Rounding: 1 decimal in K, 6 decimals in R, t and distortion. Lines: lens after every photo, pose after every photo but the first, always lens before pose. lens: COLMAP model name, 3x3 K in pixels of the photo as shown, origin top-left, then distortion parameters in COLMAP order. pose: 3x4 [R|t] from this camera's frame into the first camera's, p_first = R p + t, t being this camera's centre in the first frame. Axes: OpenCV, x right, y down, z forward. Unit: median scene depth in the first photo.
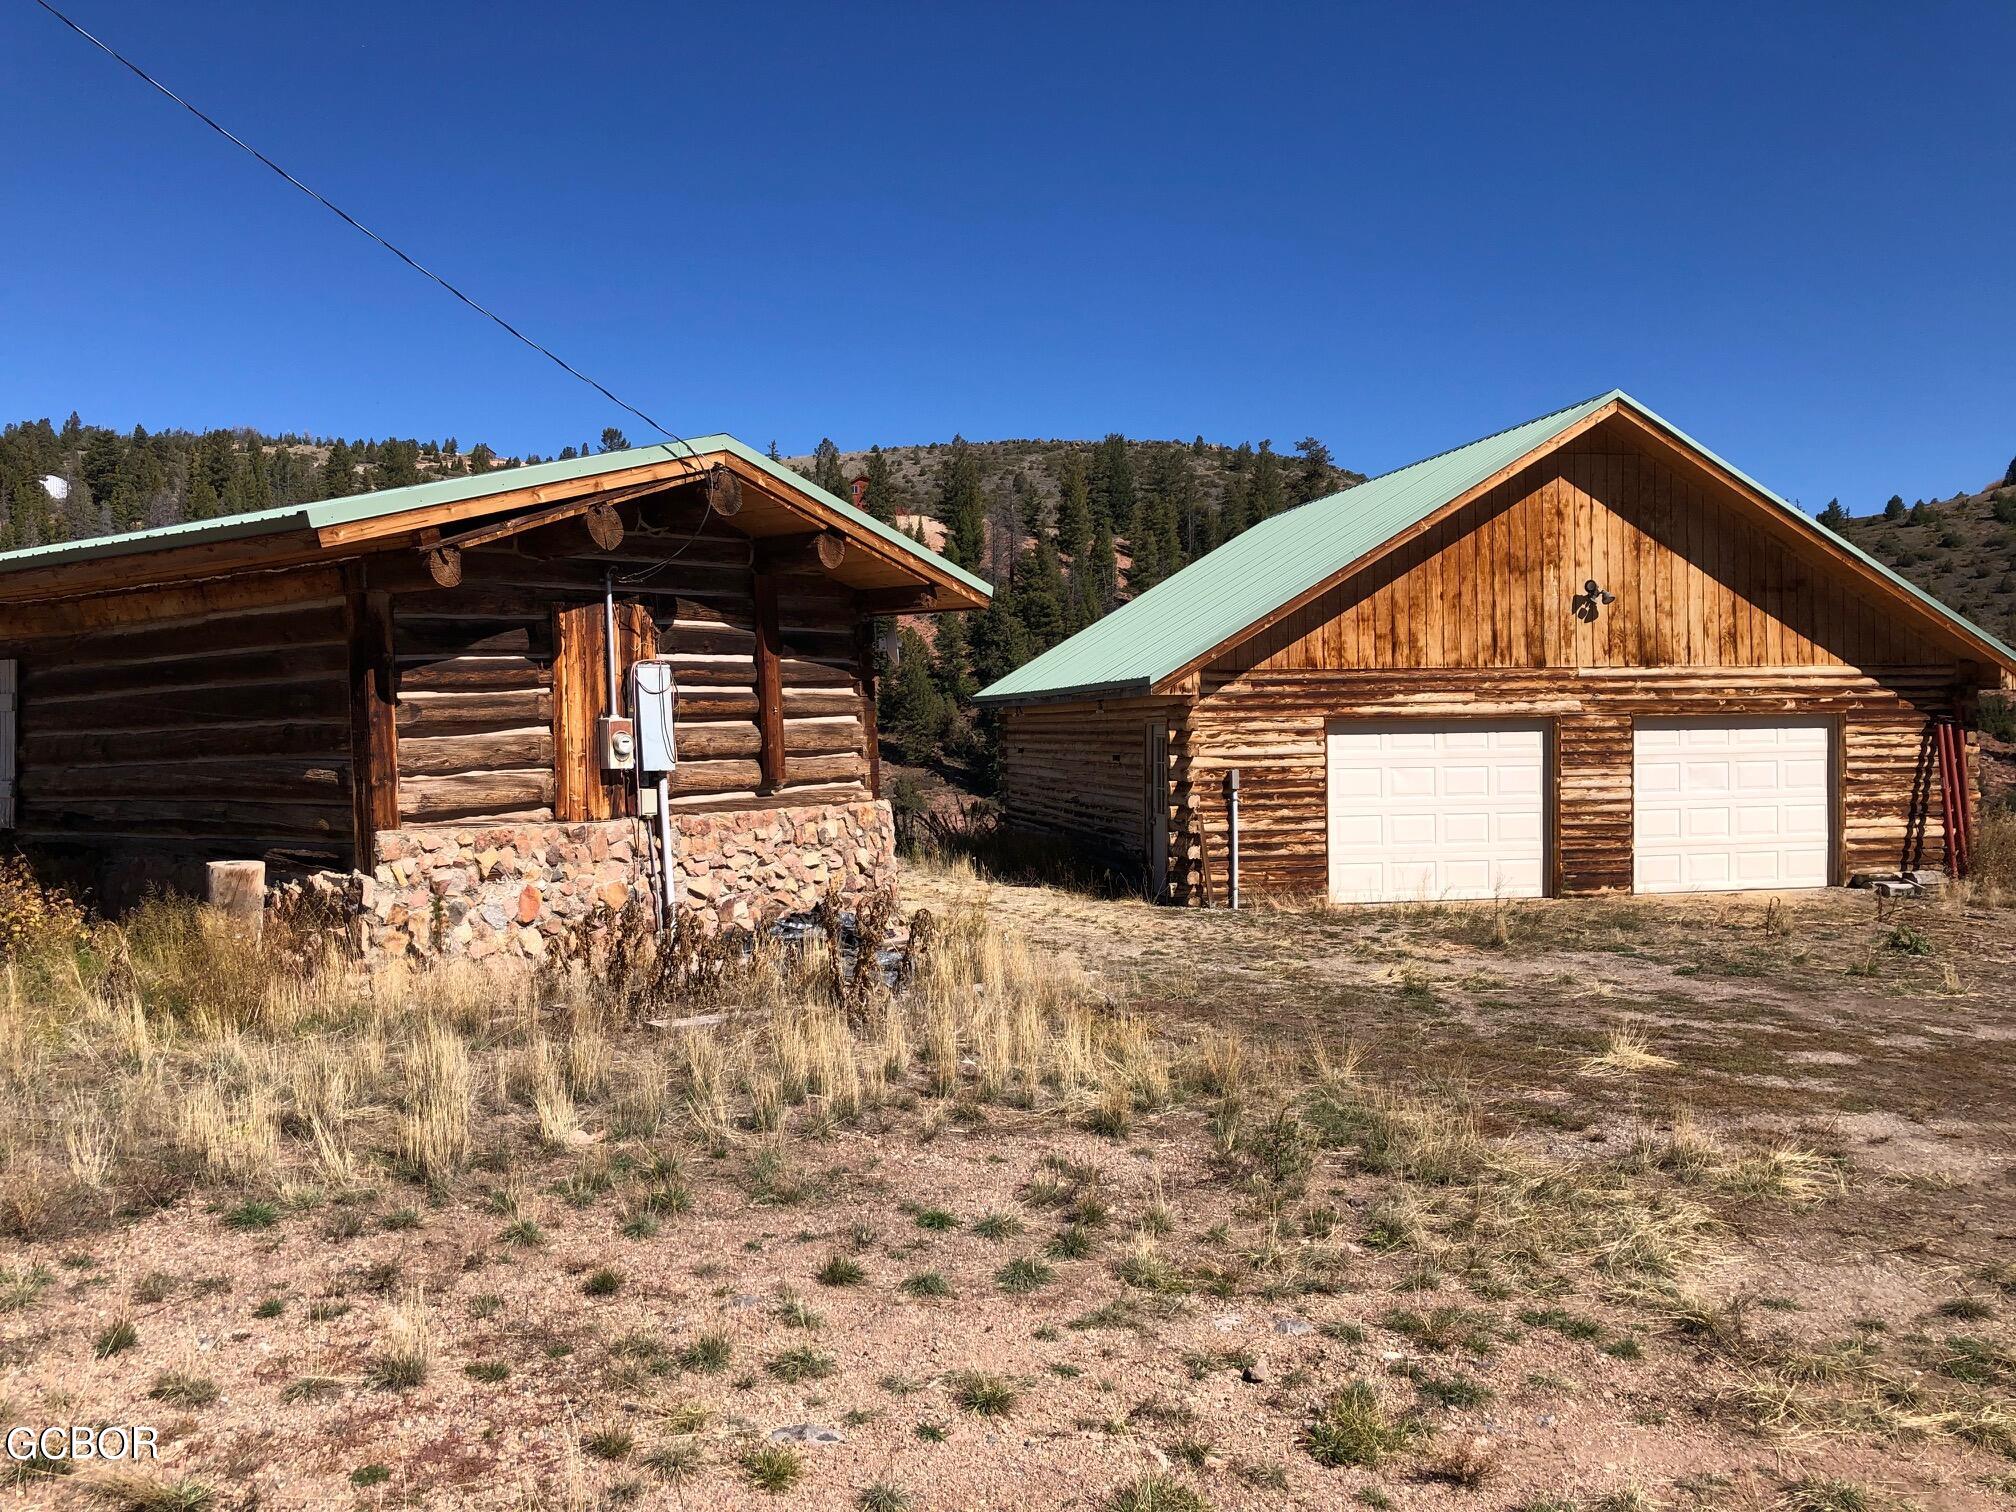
lens RADIAL K [[1647.3, 0, 1012.0], [0, 1647.3, 744.5], [0, 0, 1]] dist [0.068758, -0.125978]
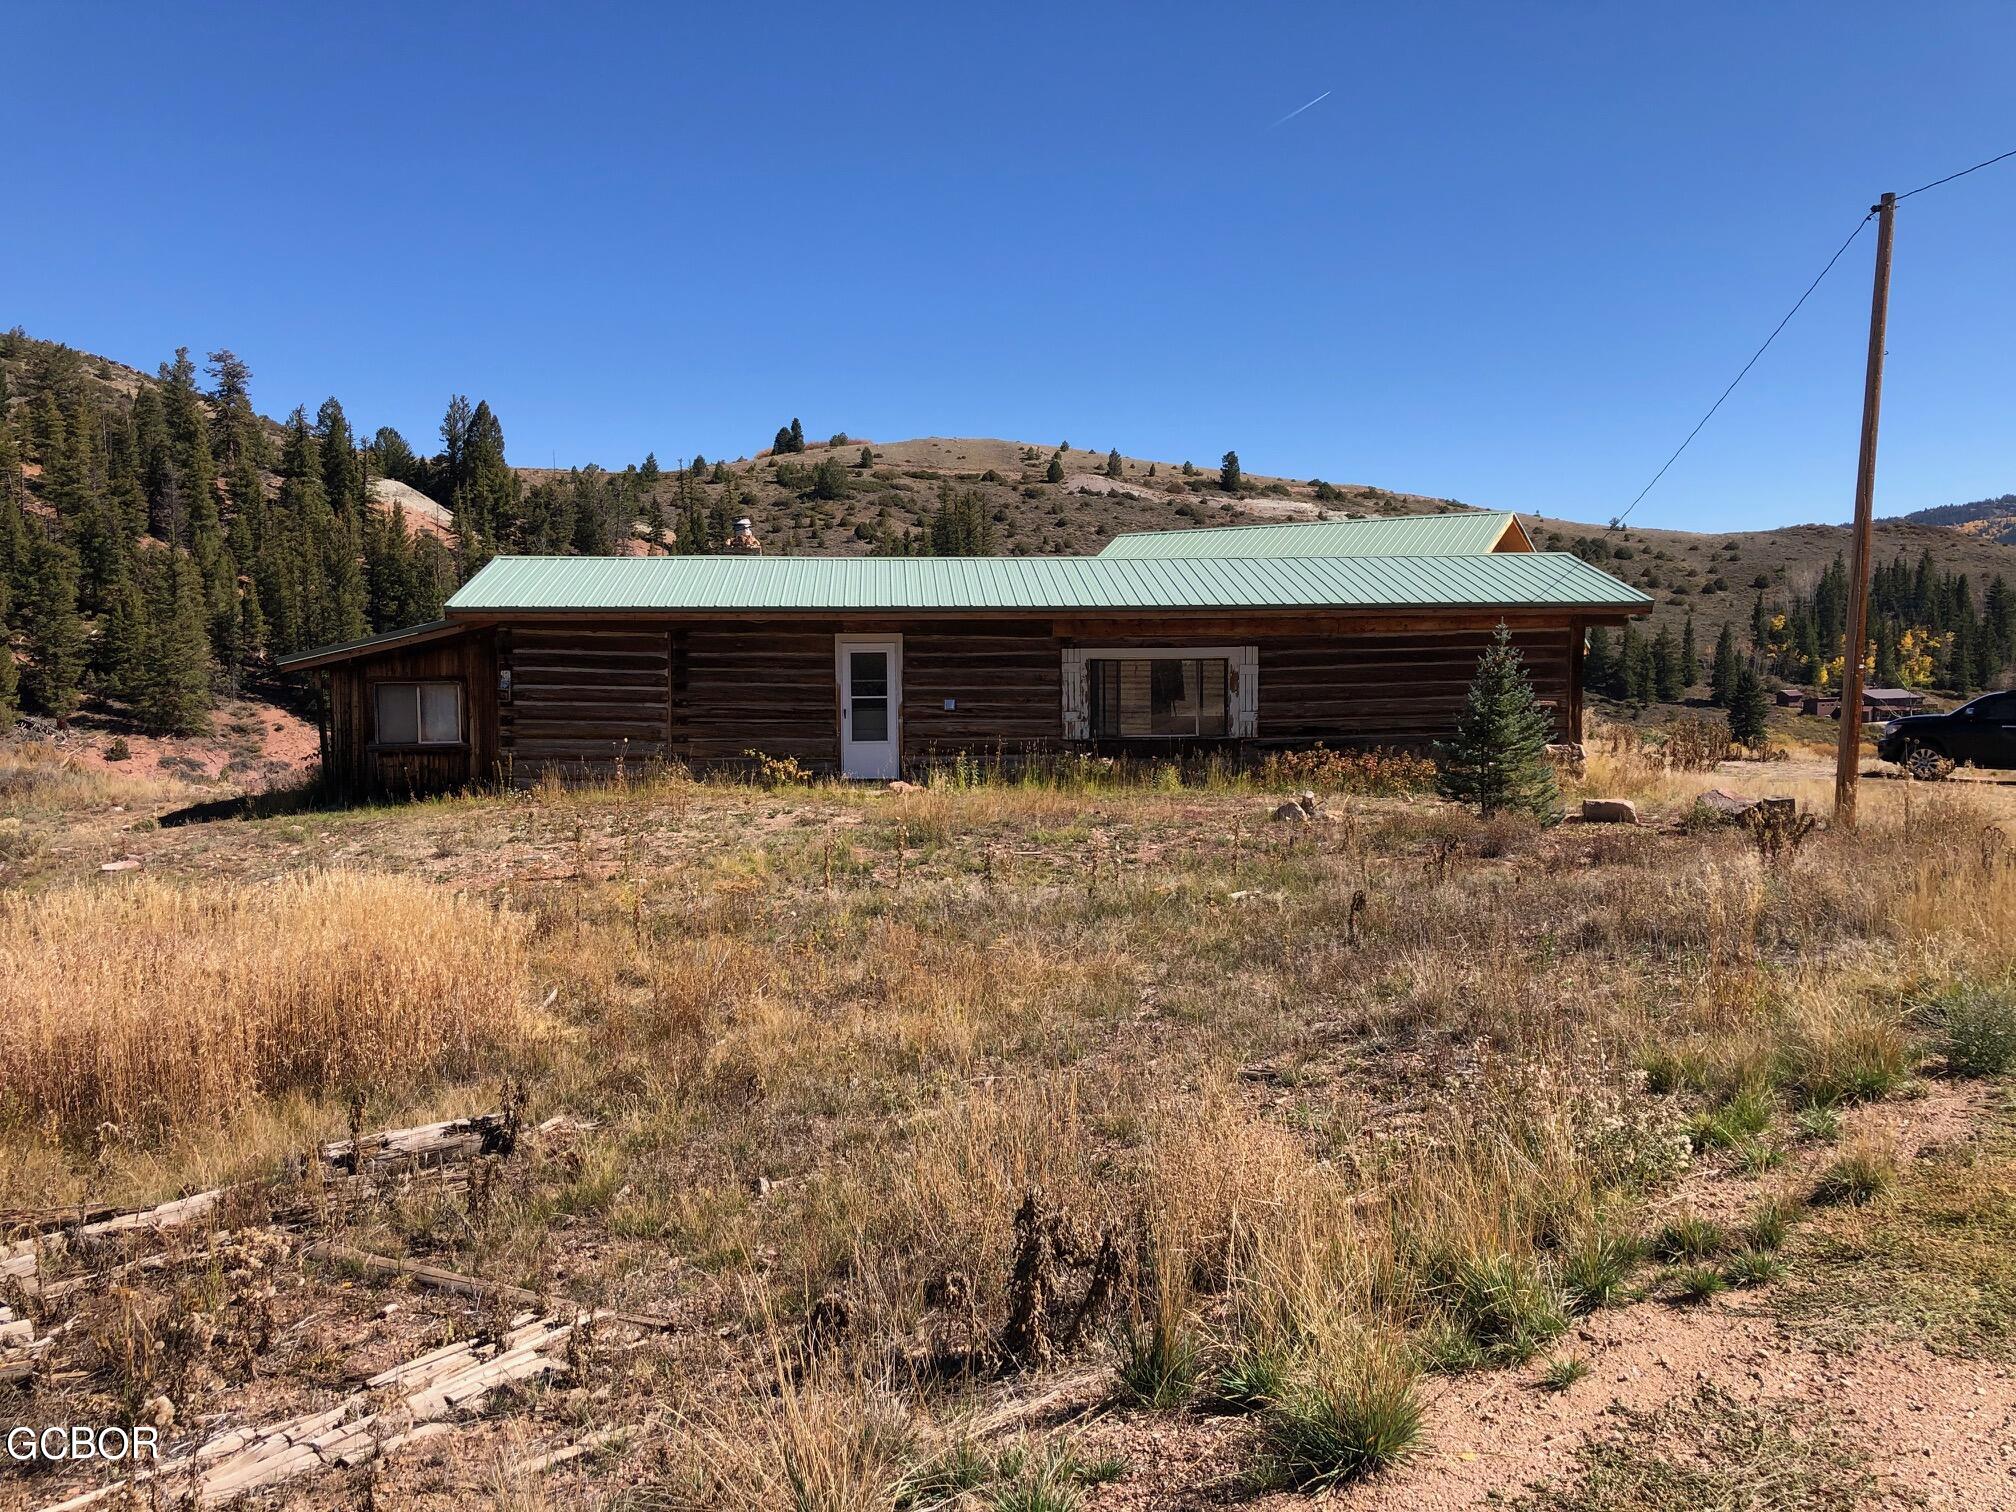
lens RADIAL K [[1647.3, 0, 998.4], [0, 1647.3, 754.1], [0, 0, 1]] dist [0.068758, -0.125978]
pose [[0.755454, -0.037055, 0.654153, -1.462124], [0.004666, 0.998678, 0.051182, -0.019278], [-0.655185, -0.035613, 0.754628, -0.153544]]
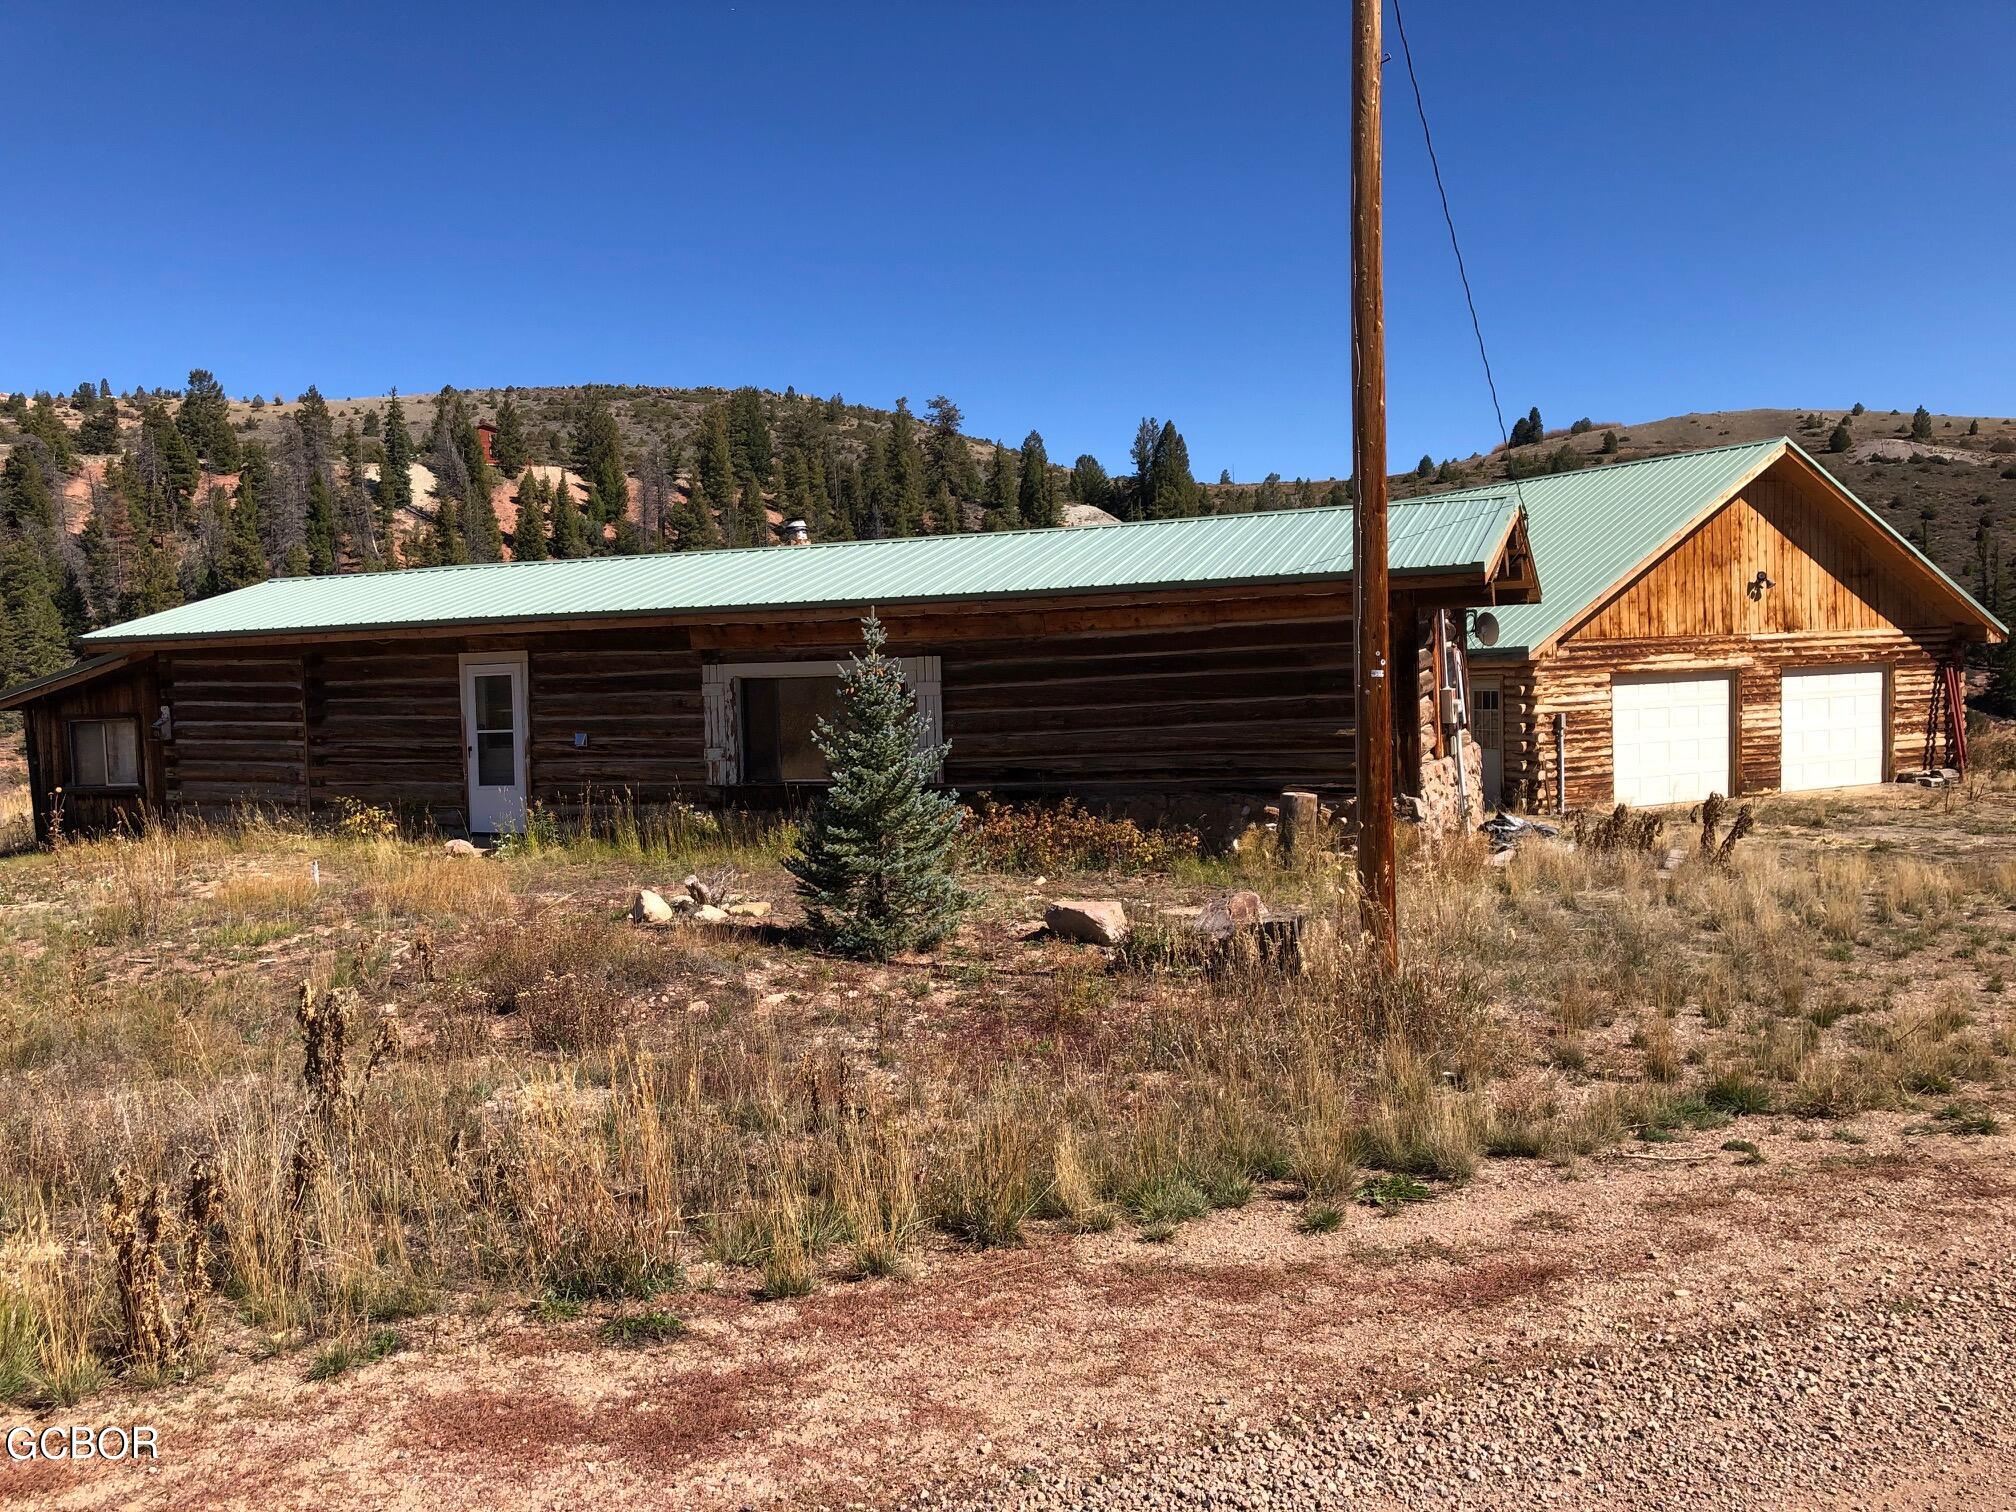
lens RADIAL K [[1647.3, 0, 1009.9], [0, 1647.3, 726.8], [0, 0, 1]] dist [0.068758, -0.125978]
pose [[0.967238, -0.031242, 0.251940, -0.628327], [0.026199, 0.999384, 0.023347, -0.016988], [-0.252515, -0.015982, 0.967461, -0.205910]]
